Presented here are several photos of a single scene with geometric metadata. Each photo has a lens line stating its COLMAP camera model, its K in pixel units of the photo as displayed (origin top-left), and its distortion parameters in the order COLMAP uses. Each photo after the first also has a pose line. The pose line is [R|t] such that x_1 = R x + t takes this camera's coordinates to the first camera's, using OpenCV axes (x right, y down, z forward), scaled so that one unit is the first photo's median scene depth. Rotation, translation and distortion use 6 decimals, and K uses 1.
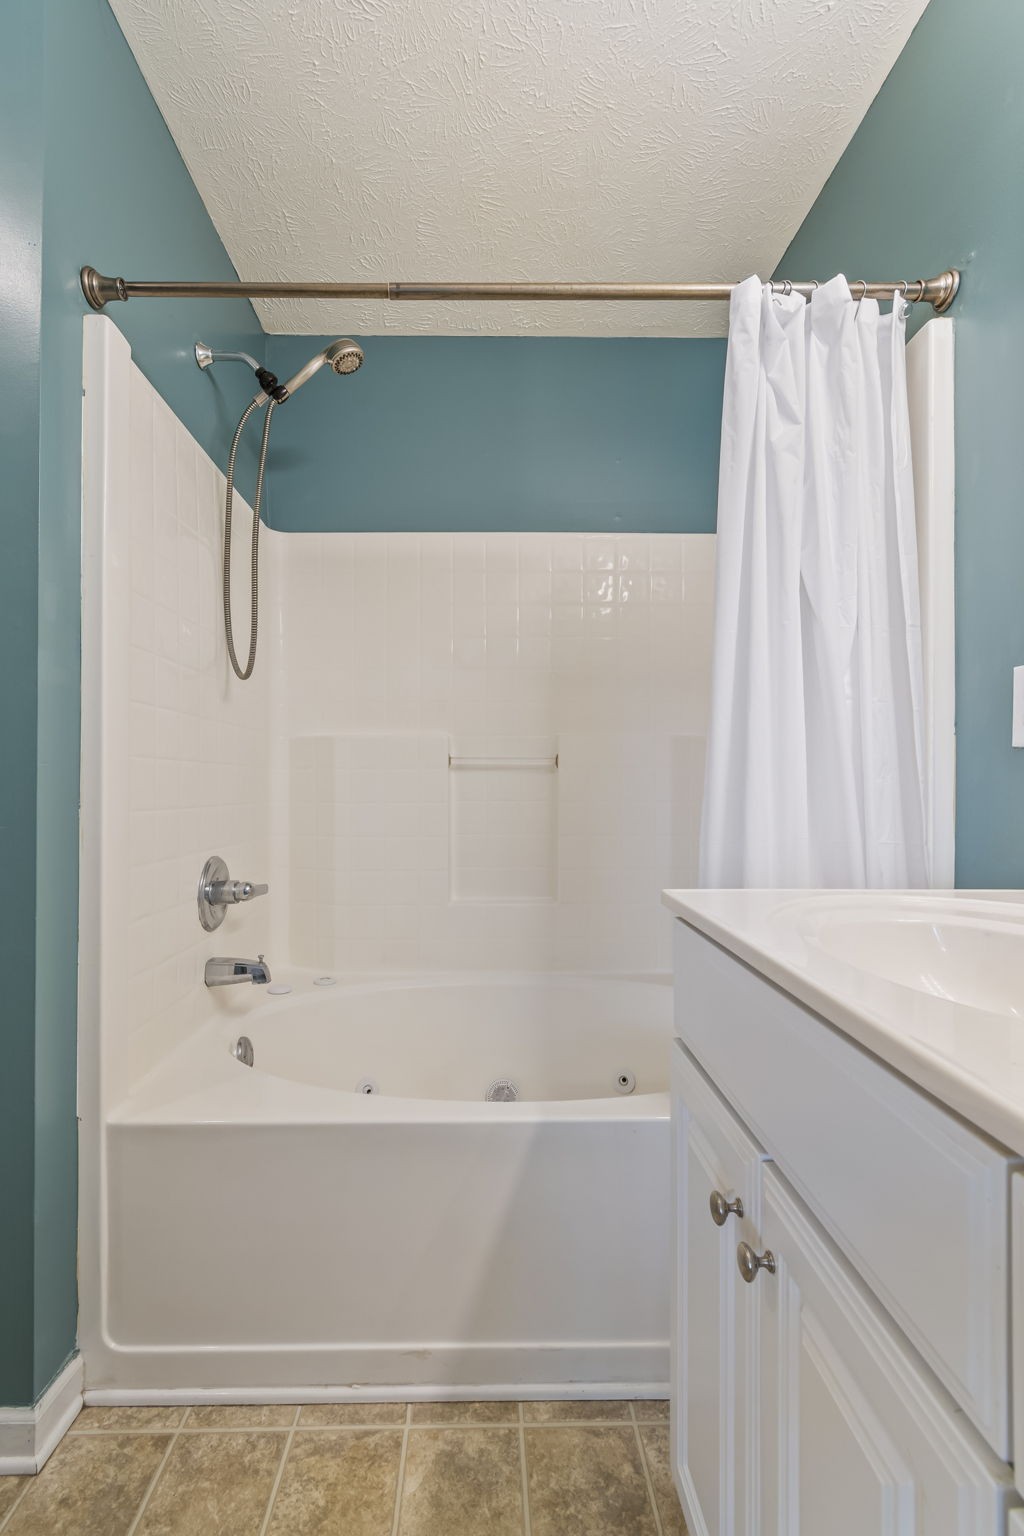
lens RADIAL K [[680.0, 0, 500.9], [0, 680.0, 780.7], [0, 0, 1]] dist [0.001254, -0.000166]
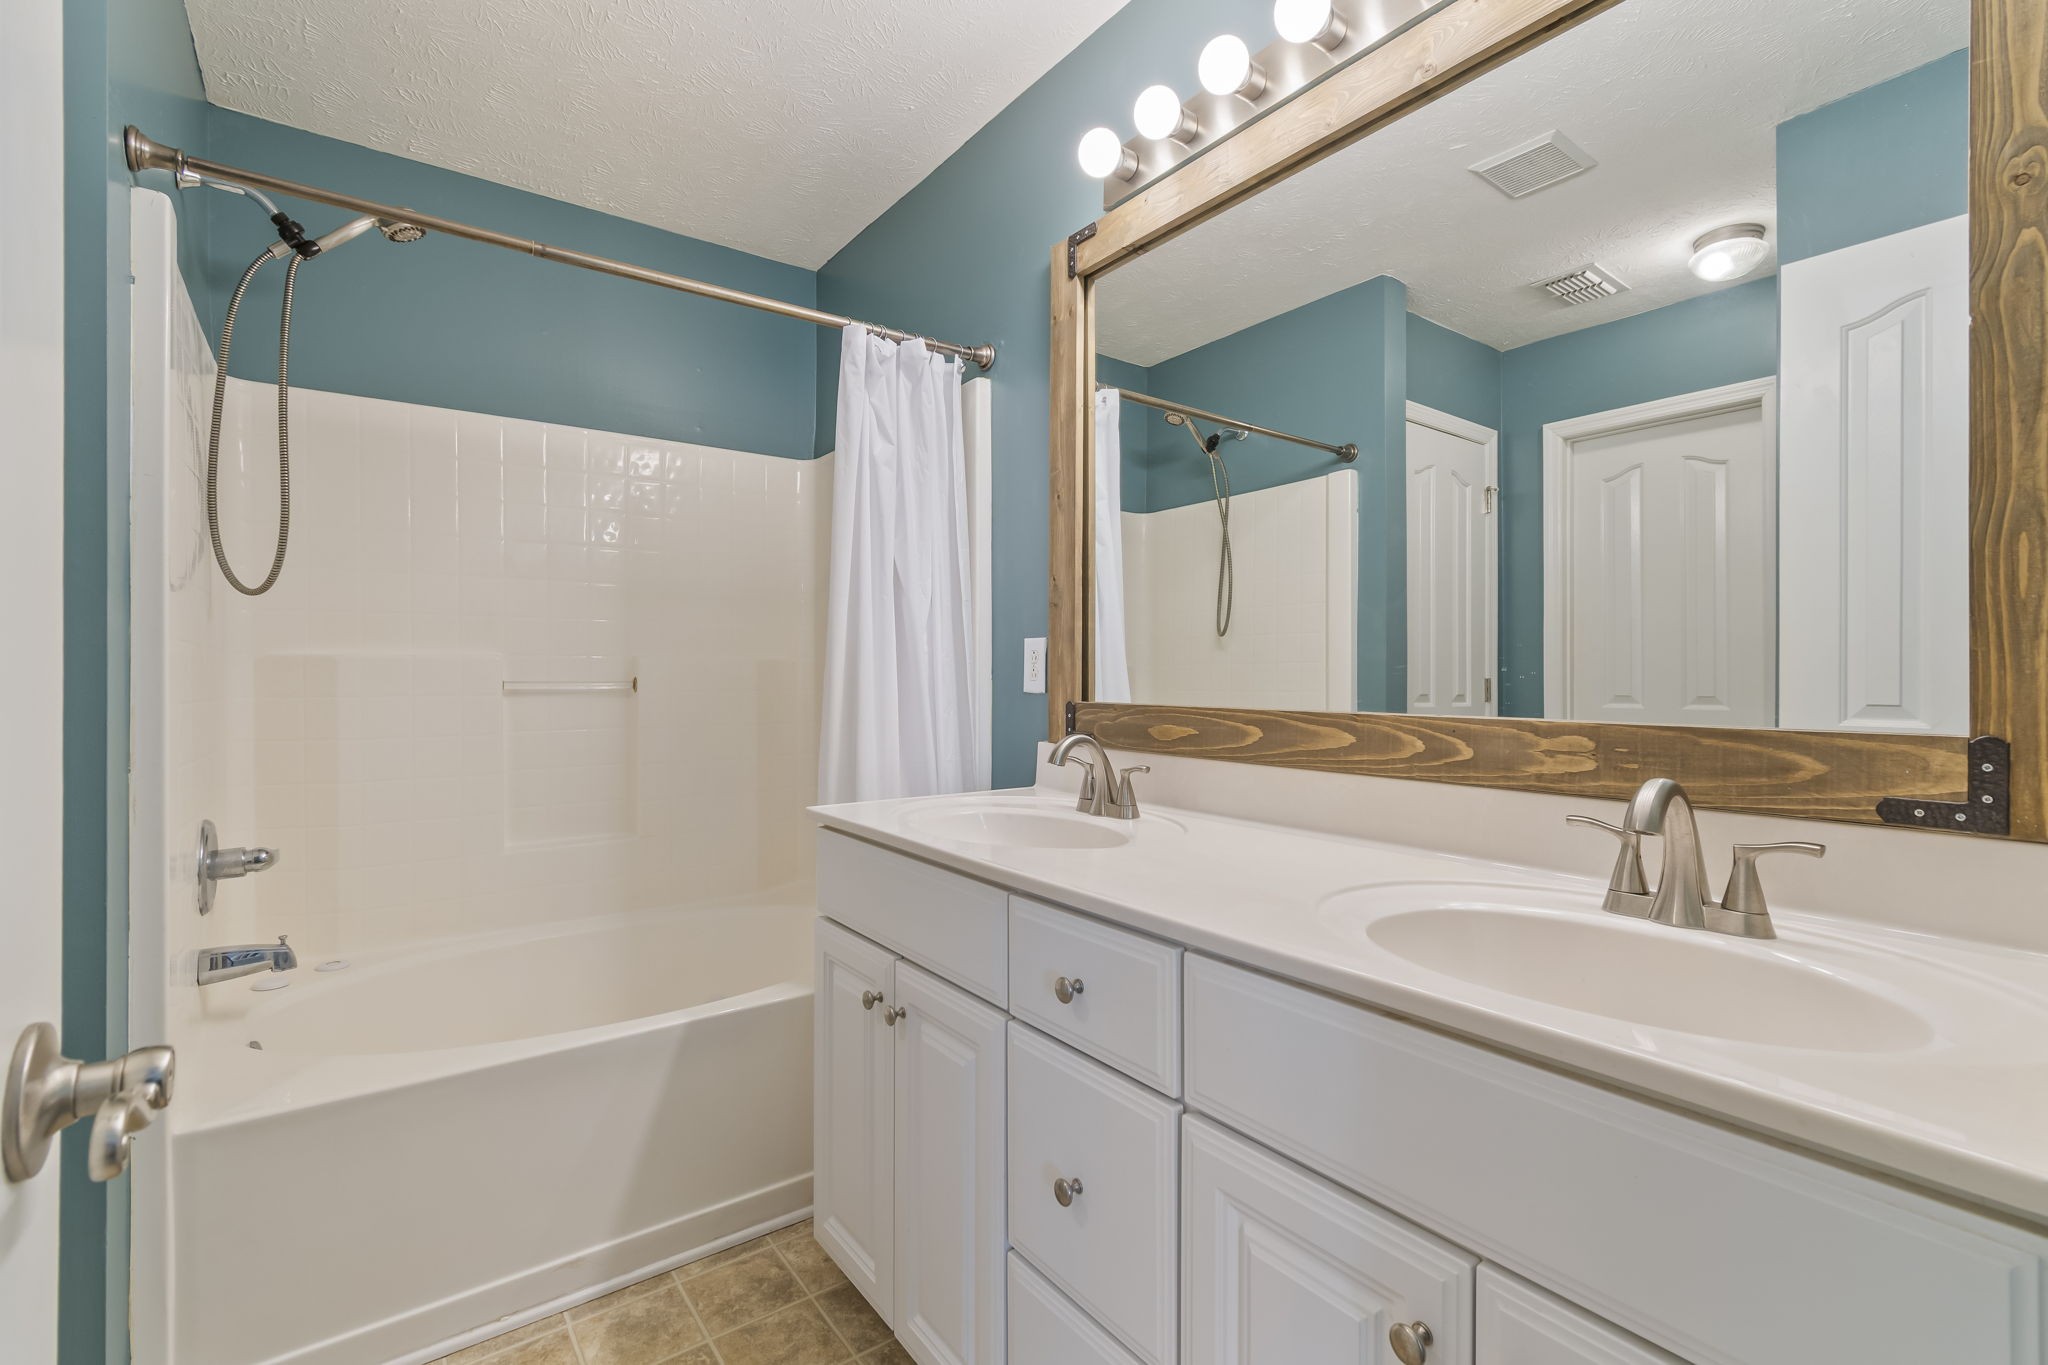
lens RADIAL K [[906.7, 0, 1021.5], [0, 906.7, 673.9], [0, 0, 1]] dist [0.001254, -0.000166]
pose [[0.812931, -0.000060, 0.582360, -0.372164], [-0.001209, 0.999998, 0.001791, -0.083972], [-0.582359, -0.002160, 0.812929, -0.556294]]
